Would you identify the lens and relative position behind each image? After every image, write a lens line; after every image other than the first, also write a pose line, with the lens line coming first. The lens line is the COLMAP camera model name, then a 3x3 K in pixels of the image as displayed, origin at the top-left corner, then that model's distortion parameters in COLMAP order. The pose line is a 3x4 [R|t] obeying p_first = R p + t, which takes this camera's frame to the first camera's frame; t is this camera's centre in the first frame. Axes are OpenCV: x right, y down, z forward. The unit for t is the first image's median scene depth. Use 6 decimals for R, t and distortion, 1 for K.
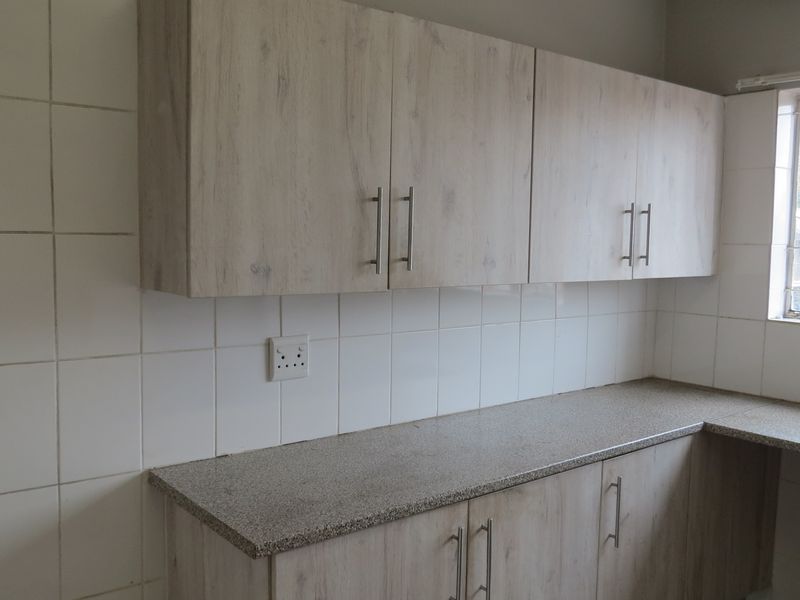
lens RADIAL K [[757.1, 0, 400.0], [0, 757.1, 300.0], [0, 0, 1]] dist [-0.029558, 0.003057]
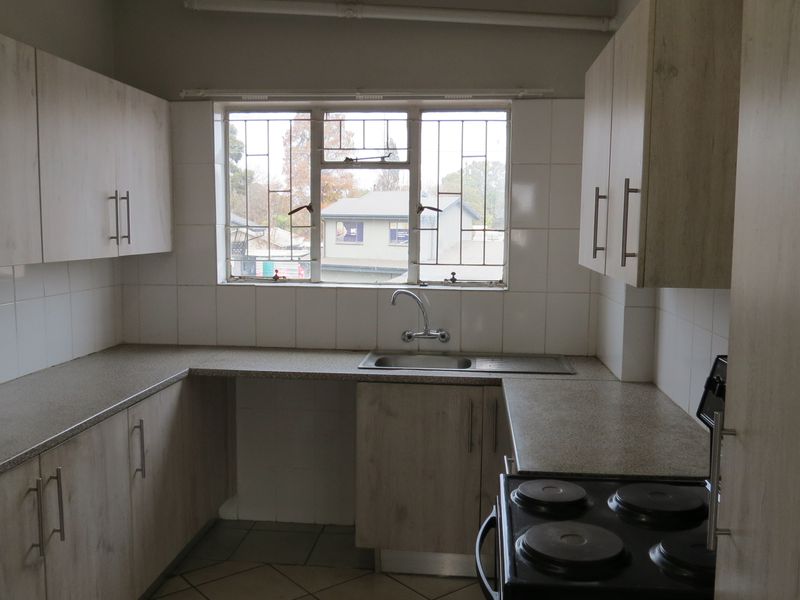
lens RADIAL K [[757.1, 0, 400.0], [0, 757.1, 300.0], [0, 0, 1]] dist [-0.029558, 0.003057]
pose [[0.703159, -0.082700, 0.706207, -0.251856], [0.066932, 0.996501, 0.050052, 0.012377], [-0.707876, 0.012073, 0.706234, -0.143466]]
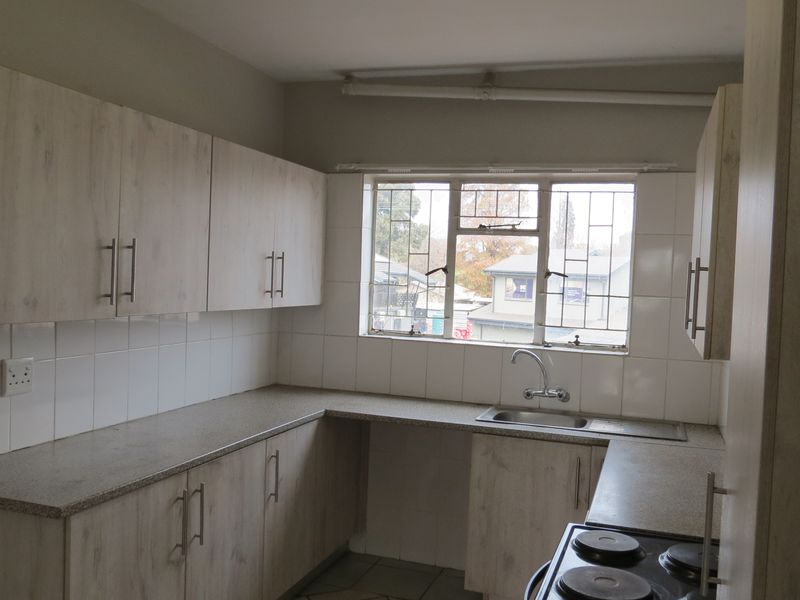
lens RADIAL K [[757.1, 0, 400.0], [0, 757.1, 300.0], [0, 0, 1]] dist [-0.029558, 0.003057]
pose [[0.845650, -0.002102, 0.533734, -0.259307], [0.022732, 0.999227, -0.032082, 0.008456], [-0.533254, 0.039263, 0.845044, -0.305218]]
